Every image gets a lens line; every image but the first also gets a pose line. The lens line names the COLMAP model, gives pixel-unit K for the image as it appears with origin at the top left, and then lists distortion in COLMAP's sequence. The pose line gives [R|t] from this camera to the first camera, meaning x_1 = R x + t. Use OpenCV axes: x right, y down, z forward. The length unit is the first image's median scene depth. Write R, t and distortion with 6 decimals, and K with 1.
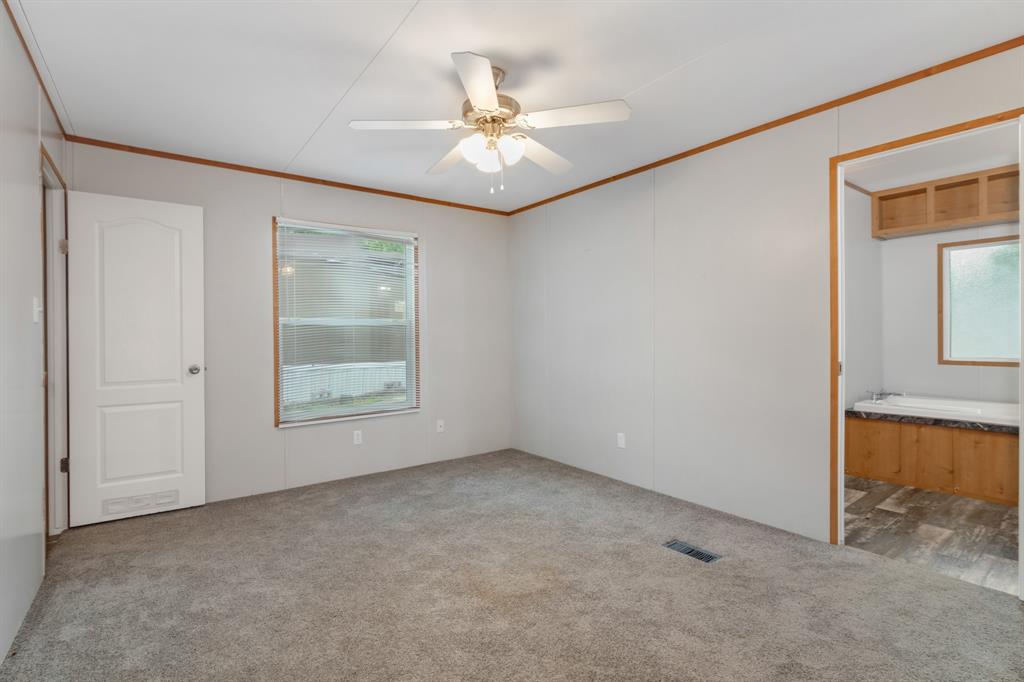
lens RADIAL K [[488.4, 0, 512.2], [0, 488.4, 338.4], [0, 0, 1]] dist [-0.020468, 0.002599]
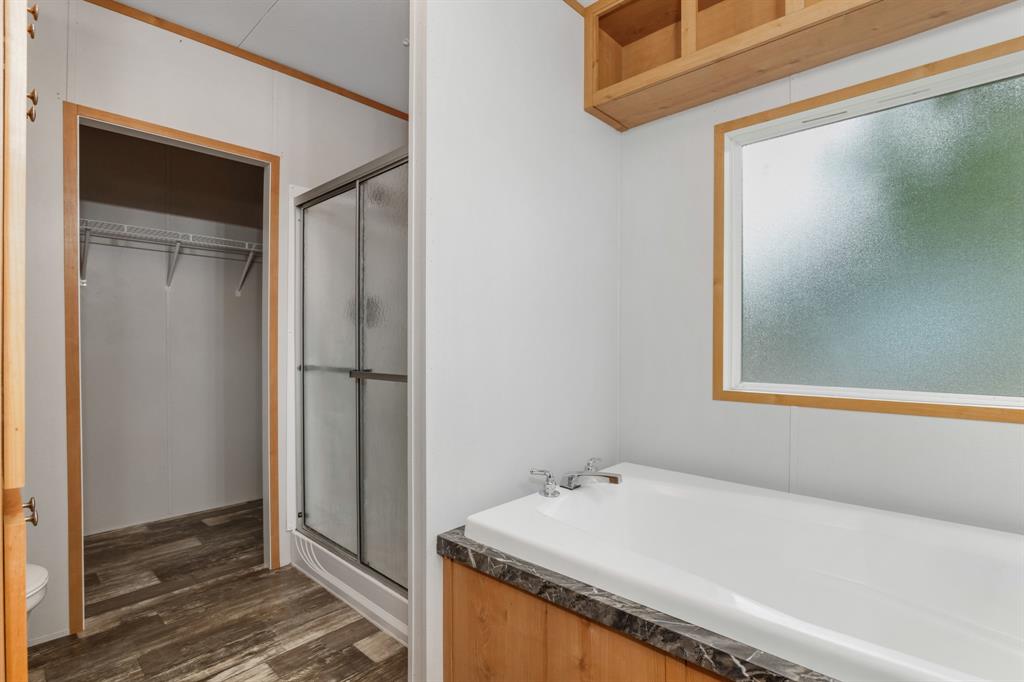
lens RADIAL K [[488.4, 0, 511.6], [0, 488.4, 346.1], [0, 0, 1]] dist [-0.020468, 0.002599]
pose [[0.984001, 0.016406, 0.177407, 0.715206], [-0.016978, 0.999854, 0.001705, 0.007835], [-0.177353, -0.004690, 0.984136, 0.680764]]
